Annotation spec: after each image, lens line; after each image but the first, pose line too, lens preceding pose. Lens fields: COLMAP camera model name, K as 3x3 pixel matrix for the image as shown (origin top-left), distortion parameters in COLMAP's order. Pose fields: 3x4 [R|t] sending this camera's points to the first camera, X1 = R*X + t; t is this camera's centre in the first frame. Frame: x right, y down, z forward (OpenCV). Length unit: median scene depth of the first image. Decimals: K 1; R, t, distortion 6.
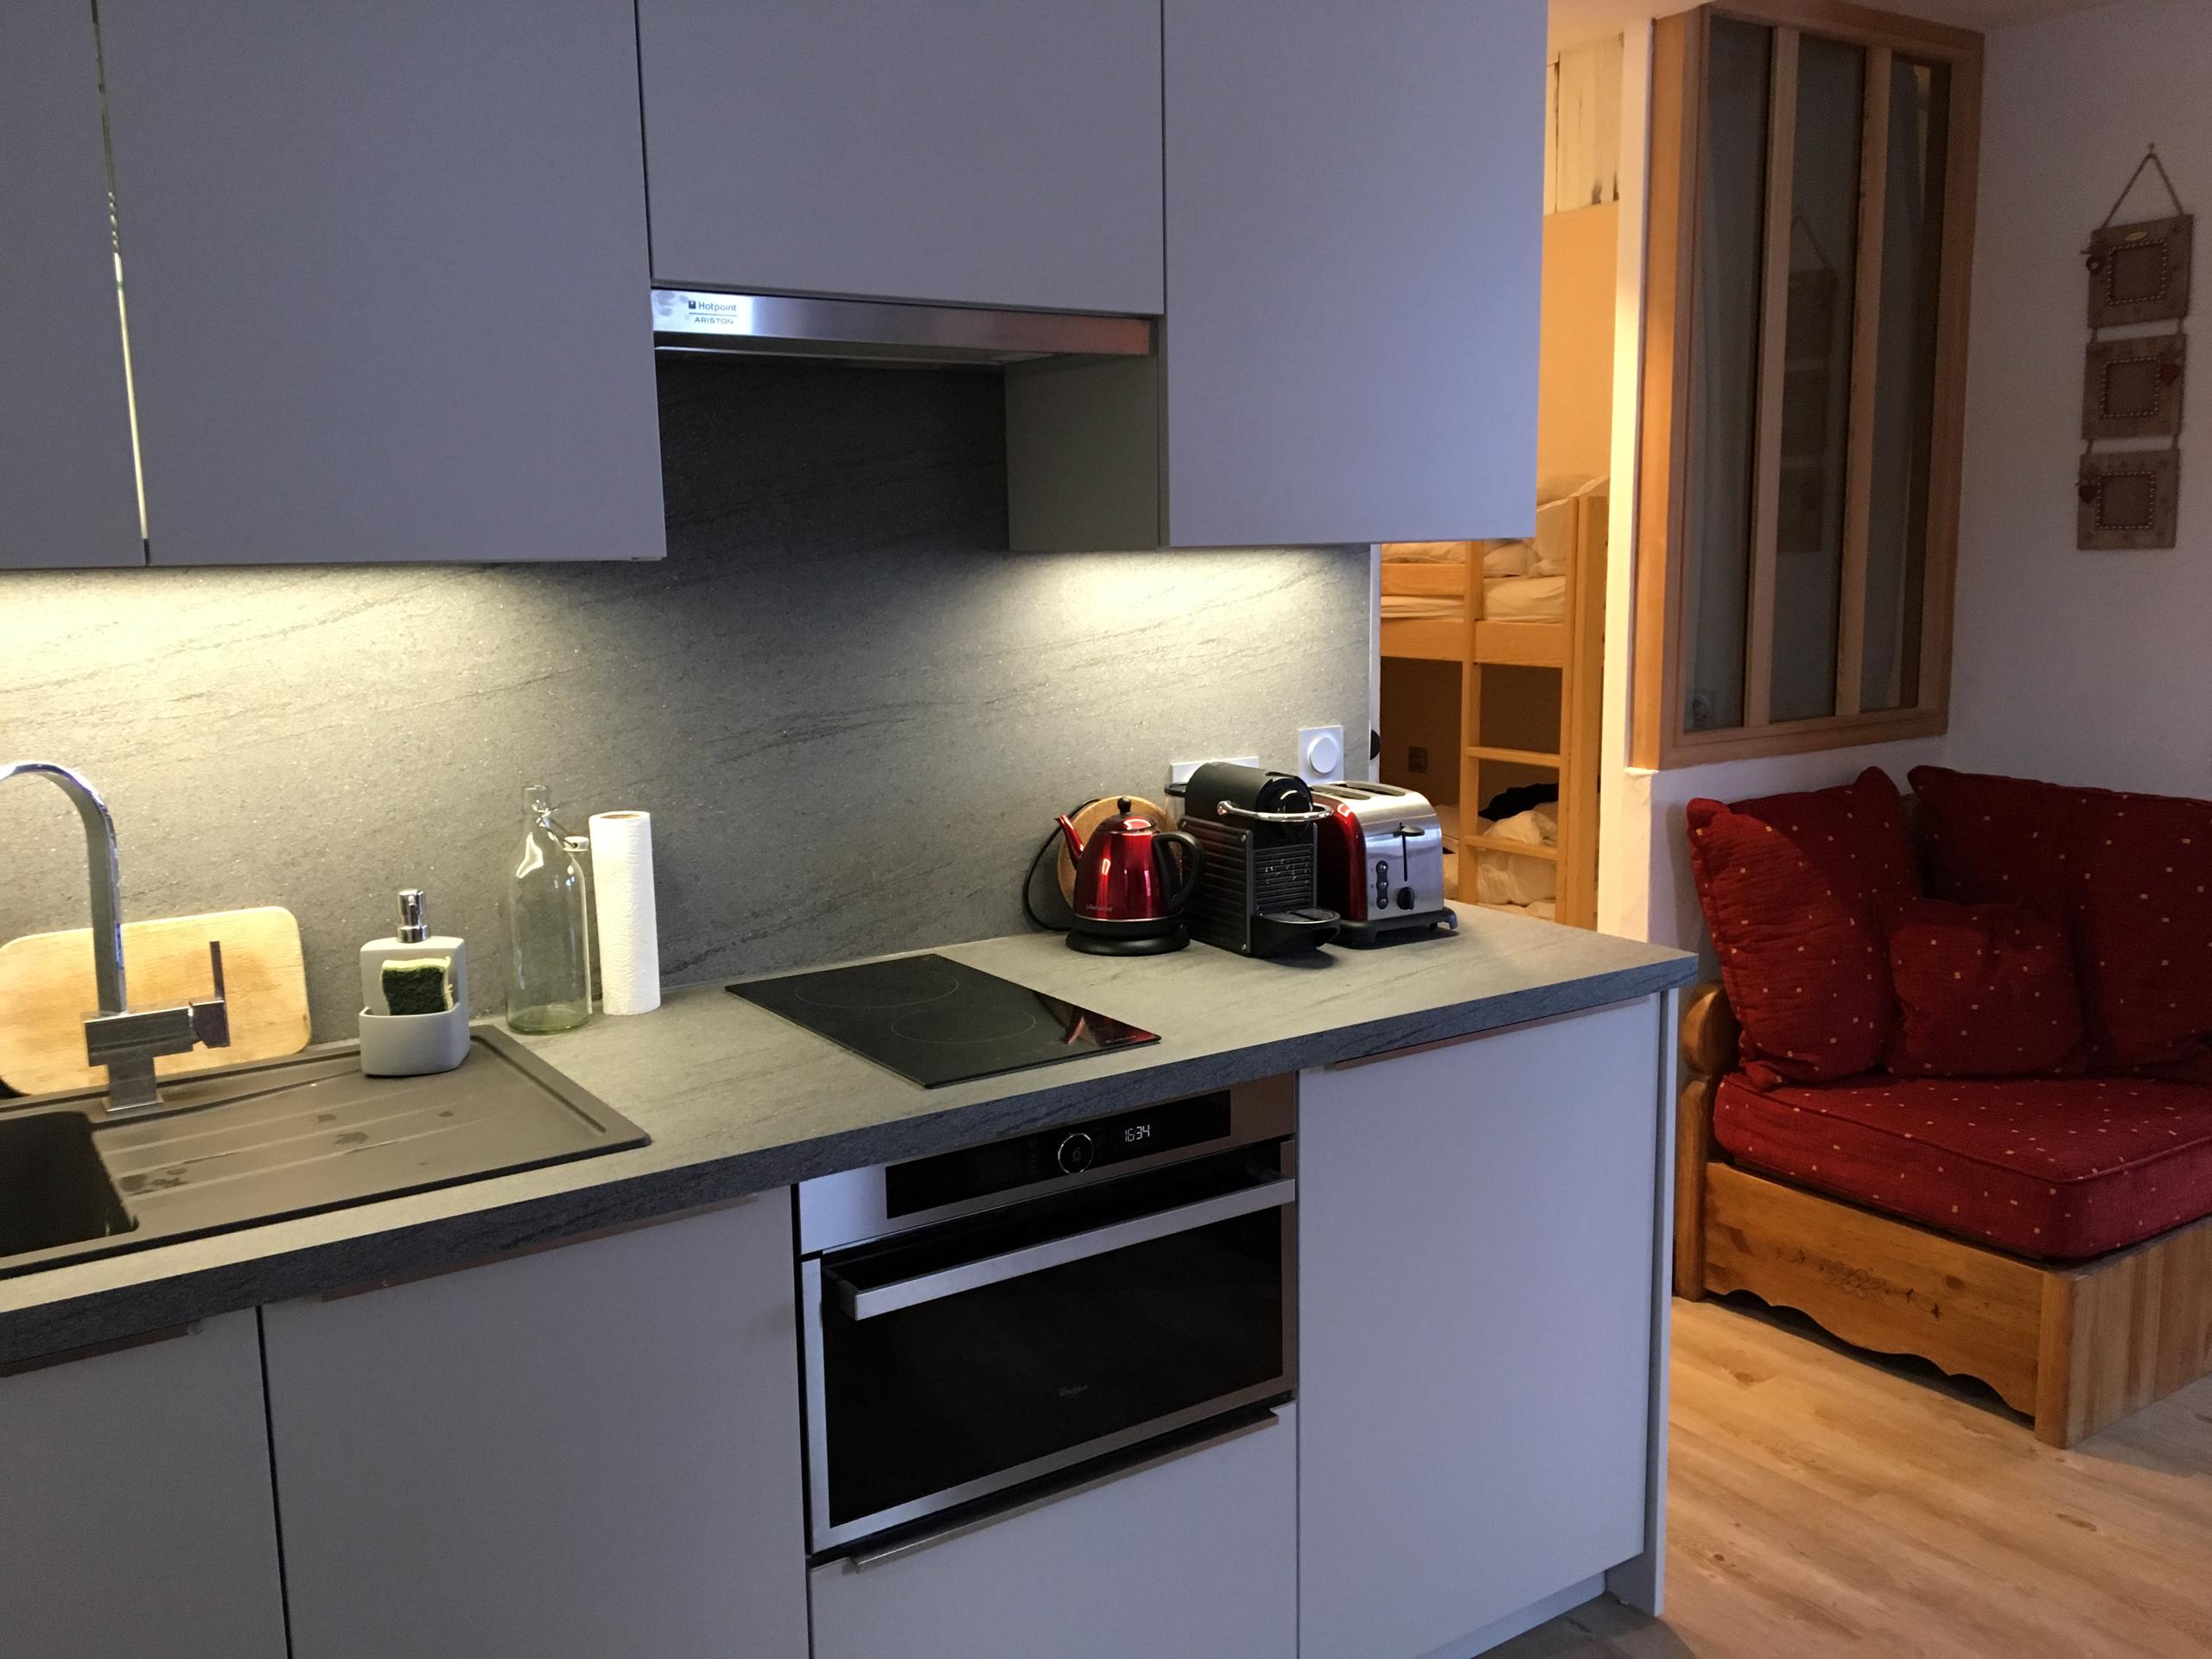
lens RADIAL K [[1875.1, 0, 1104.9], [0, 1875.1, 829.1], [0, 0, 1]] dist [-0.003841, -0.000921]
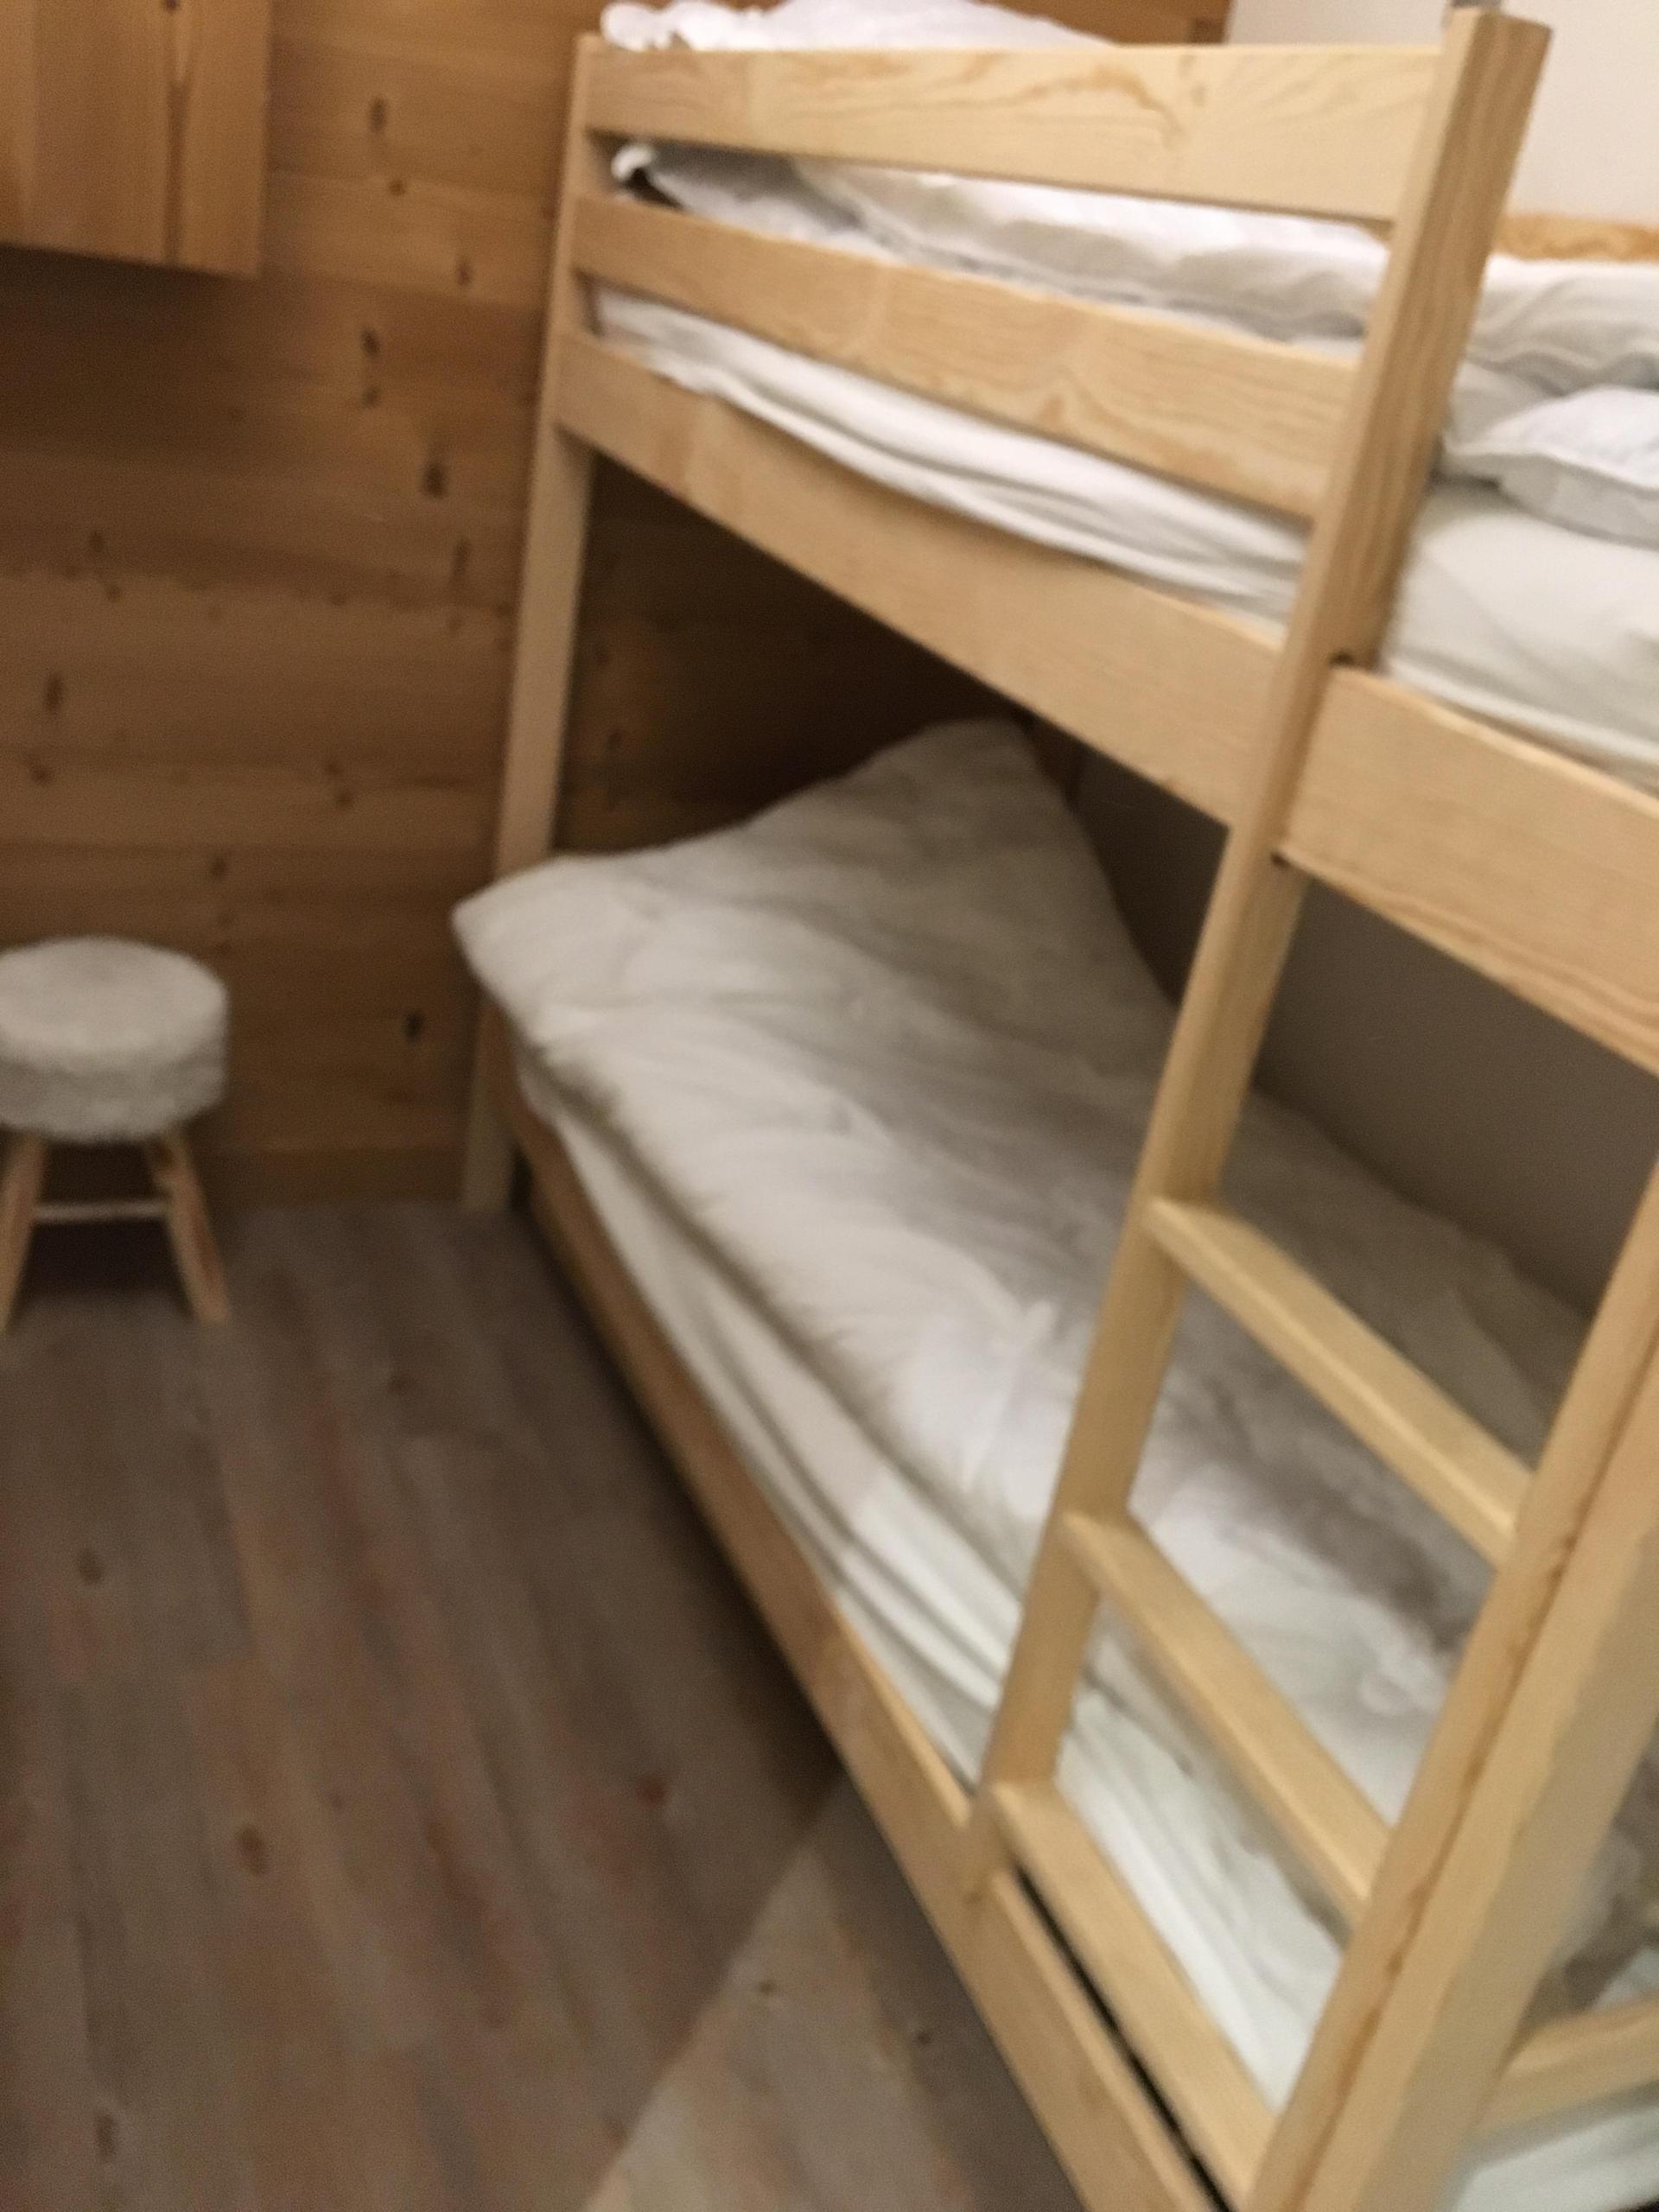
lens RADIAL K [[1875.1, 0, 830.9], [0, 1875.1, 1105.9], [0, 0, 1]] dist [-0.003841, -0.000921]
pose [[0.967872, 0.231369, -0.098450, 0.175920], [-0.197047, 0.941147, 0.274618, -0.110661], [0.156194, -0.246396, 0.956500, 0.784296]]
